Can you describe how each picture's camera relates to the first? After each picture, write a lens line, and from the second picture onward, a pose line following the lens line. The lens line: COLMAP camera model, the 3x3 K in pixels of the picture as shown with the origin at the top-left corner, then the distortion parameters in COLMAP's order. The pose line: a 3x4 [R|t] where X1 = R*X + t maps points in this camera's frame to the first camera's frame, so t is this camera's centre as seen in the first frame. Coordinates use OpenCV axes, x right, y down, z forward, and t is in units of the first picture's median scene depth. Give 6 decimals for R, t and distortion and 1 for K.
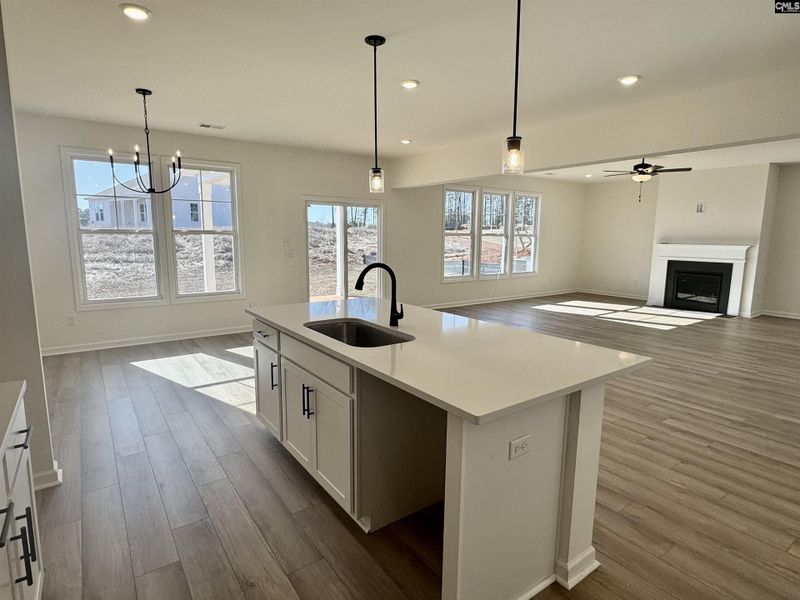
lens RADIAL K [[434.7, 0, 397.6], [0, 434.7, 298.8], [0, 0, 1]] dist [0.000891, -0.000183]
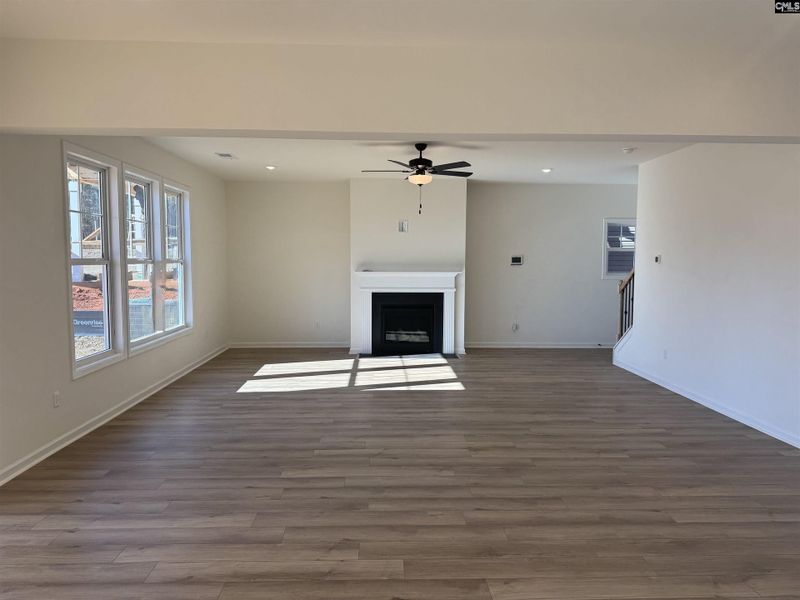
lens RADIAL K [[558.2, 0, 400.2], [0, 558.2, 300.2], [0, 0, 1]] dist [0.087161, -0.009172]
pose [[0.554384, -0.065947, 0.829644, -0.171768], [0.123300, 0.992363, -0.003510, -0.070936], [-0.823077, 0.104241, 0.558281, 0.444734]]
